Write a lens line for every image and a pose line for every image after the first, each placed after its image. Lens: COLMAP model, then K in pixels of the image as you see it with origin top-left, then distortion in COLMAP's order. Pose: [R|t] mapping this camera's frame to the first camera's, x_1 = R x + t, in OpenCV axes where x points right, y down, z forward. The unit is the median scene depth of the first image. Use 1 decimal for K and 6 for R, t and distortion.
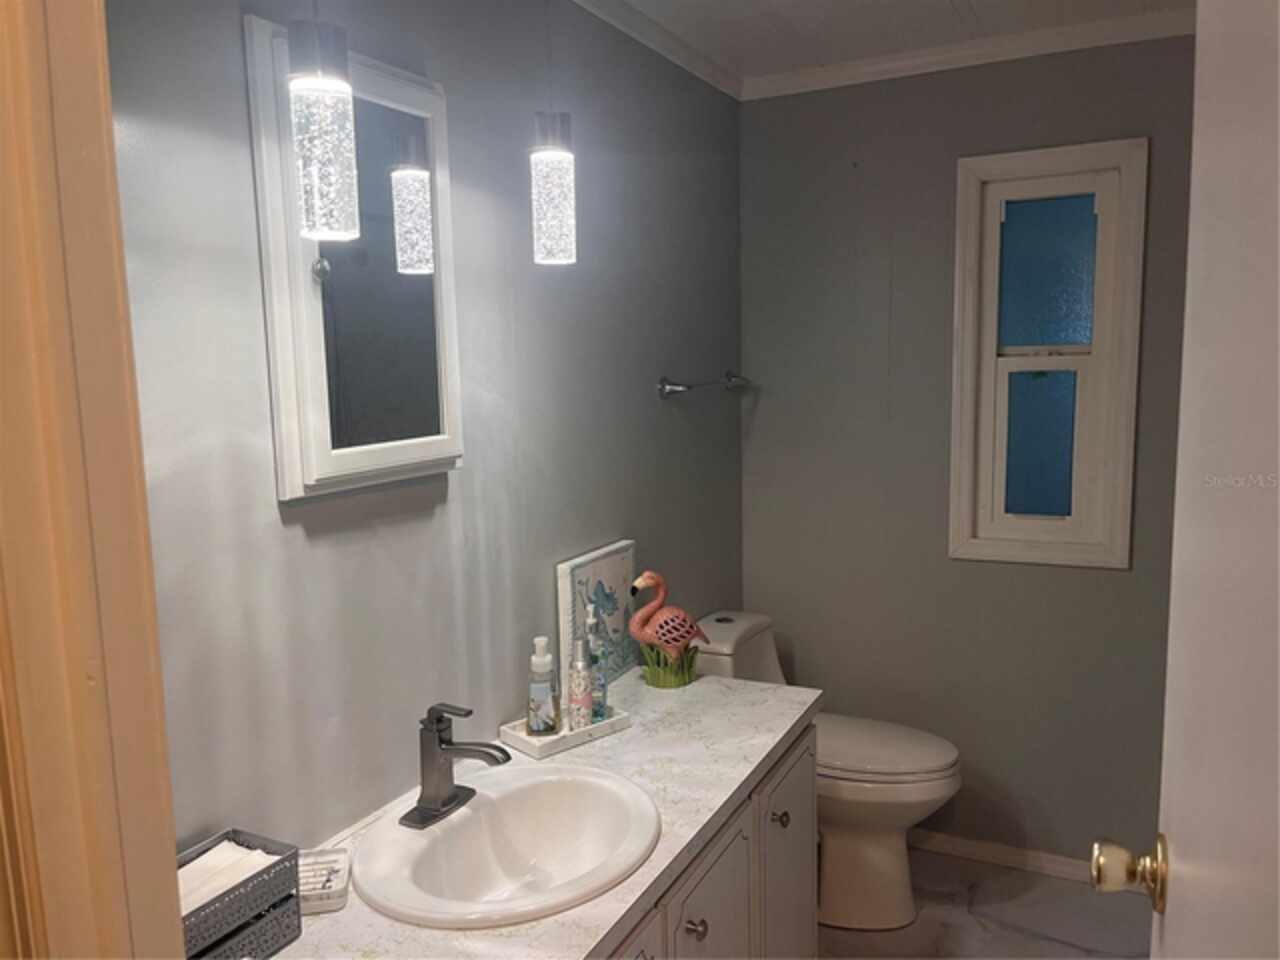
lens RADIAL K [[964.1, 0, 639.5], [0, 964.1, 482.1], [0, 0, 1]] dist [0.041330, -0.064913]
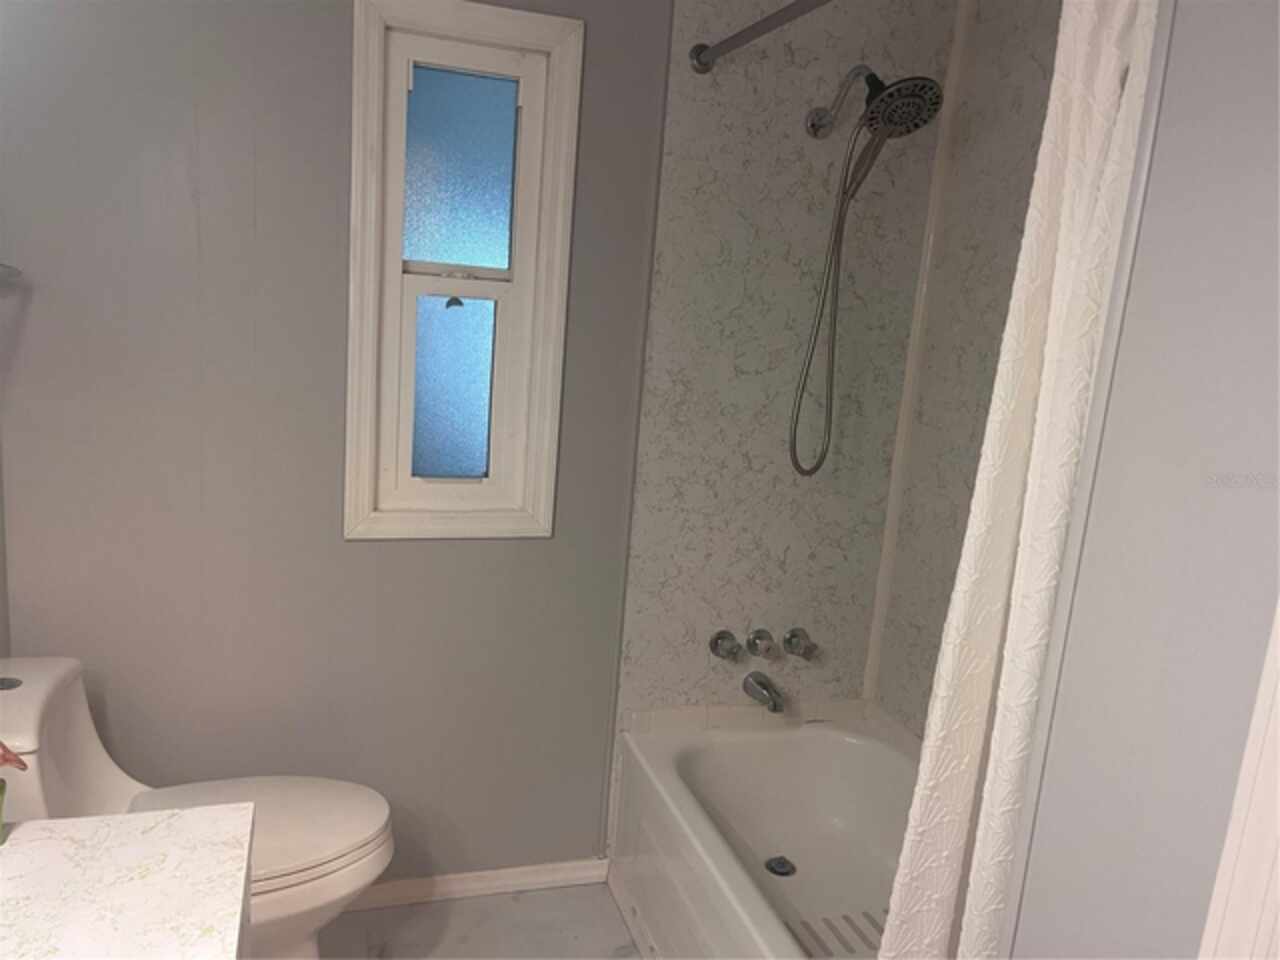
lens RADIAL K [[964.1, 0, 640.1], [0, 964.1, 481.5], [0, 0, 1]] dist [0.041330, -0.064913]
pose [[0.699365, -0.062533, 0.712024, -0.052425], [-0.006799, 0.995539, 0.094110, -0.040226], [-0.714733, -0.070658, 0.695819, 0.333350]]
